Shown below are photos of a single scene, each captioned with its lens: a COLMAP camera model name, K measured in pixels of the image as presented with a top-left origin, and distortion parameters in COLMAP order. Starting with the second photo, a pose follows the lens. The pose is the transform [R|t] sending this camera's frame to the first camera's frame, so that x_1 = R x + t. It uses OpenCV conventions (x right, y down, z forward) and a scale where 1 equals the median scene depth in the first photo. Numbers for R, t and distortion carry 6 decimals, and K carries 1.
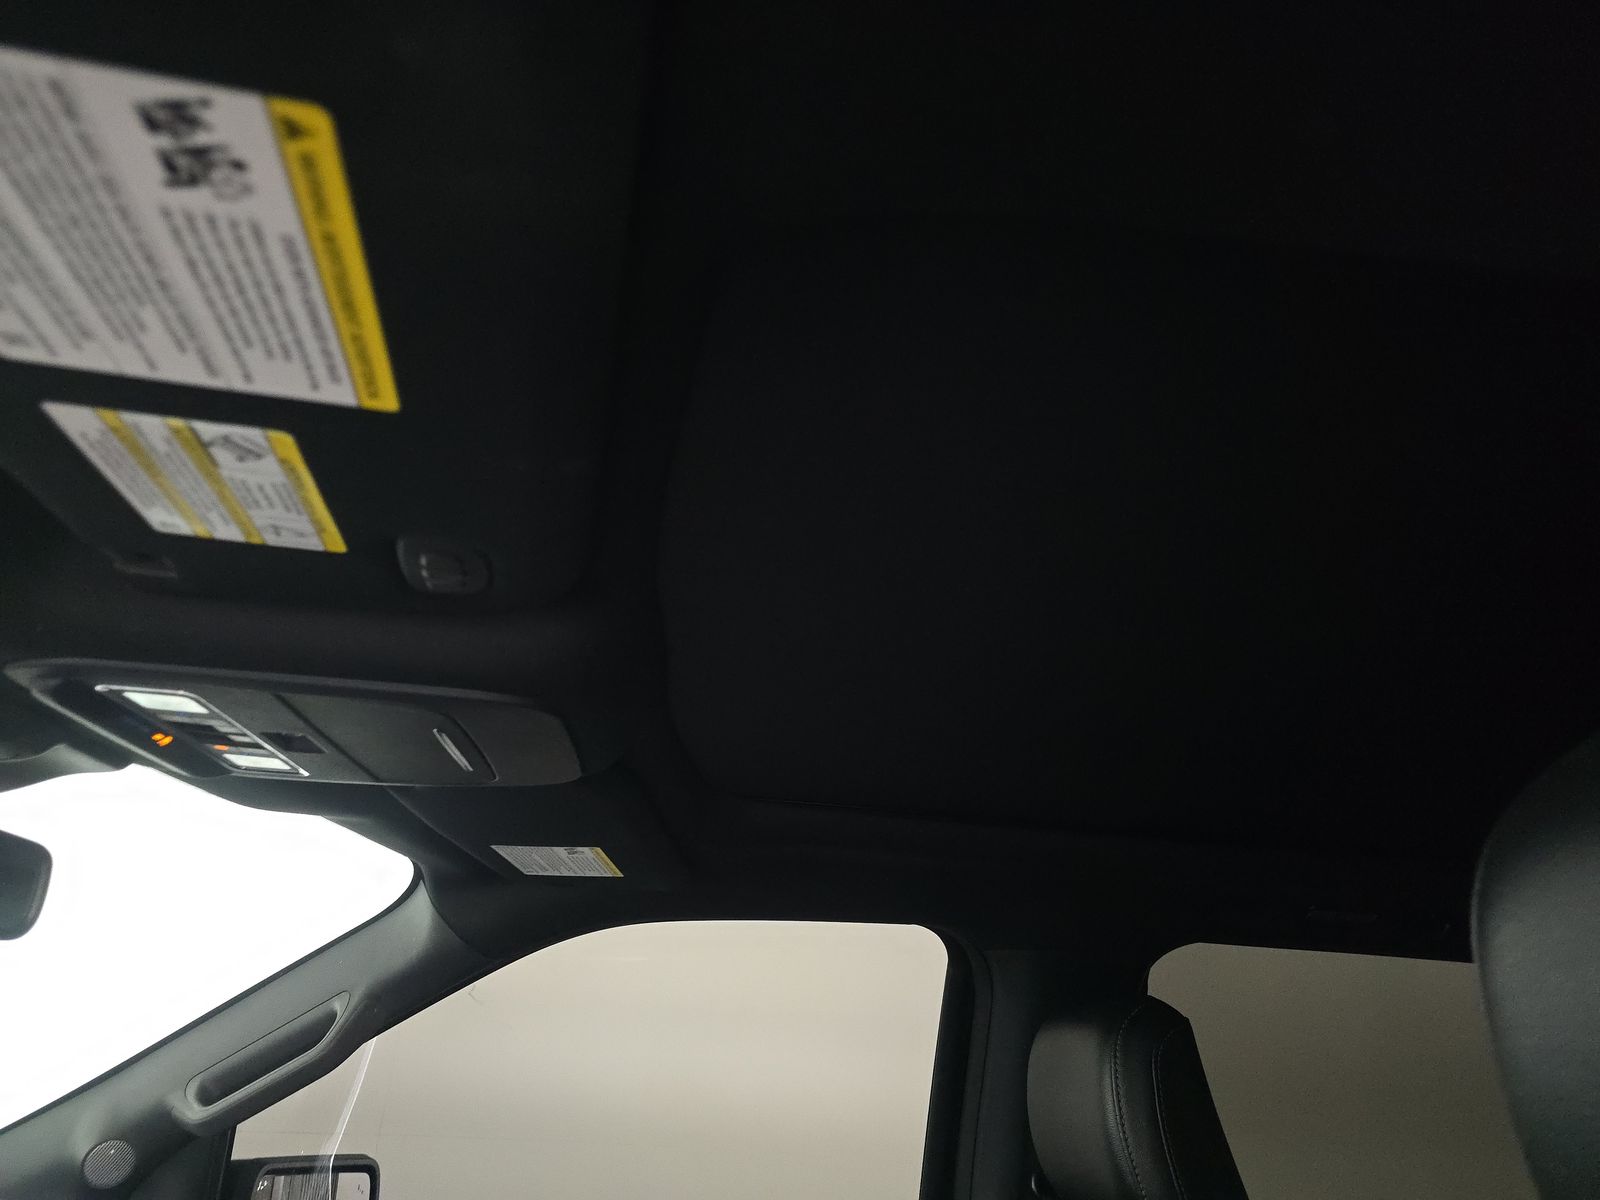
lens RADIAL K [[1054.5, 0, 789.5], [0, 1054.5, 592.4], [0, 0, 1]] dist [0.035324, -0.047819]
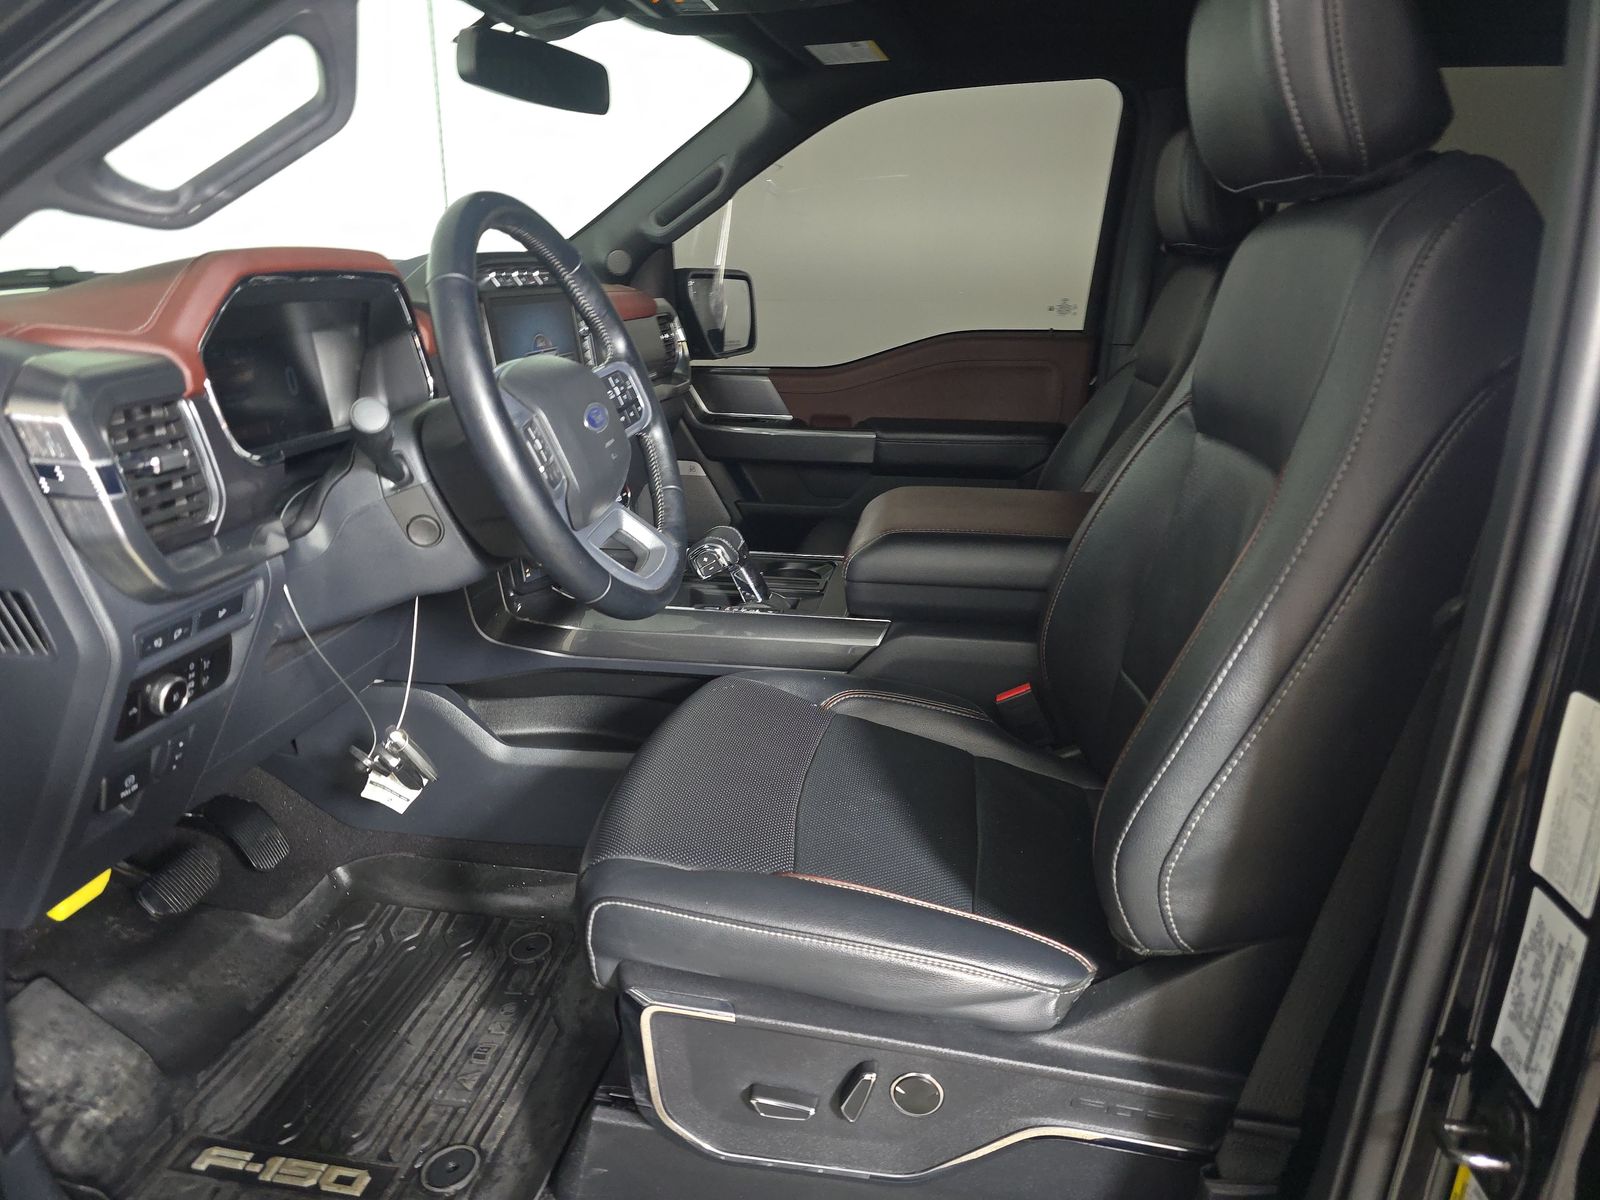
lens RADIAL K [[1054.5, 0, 789.5], [0, 1054.5, 592.4], [0, 0, 1]] dist [0.035324, -0.047819]
pose [[0.968747, 0.019468, -0.247286, 0.077728], [0.150228, 0.747241, 0.647351, -0.138689], [0.197385, -0.664268, 0.720962, -0.526255]]
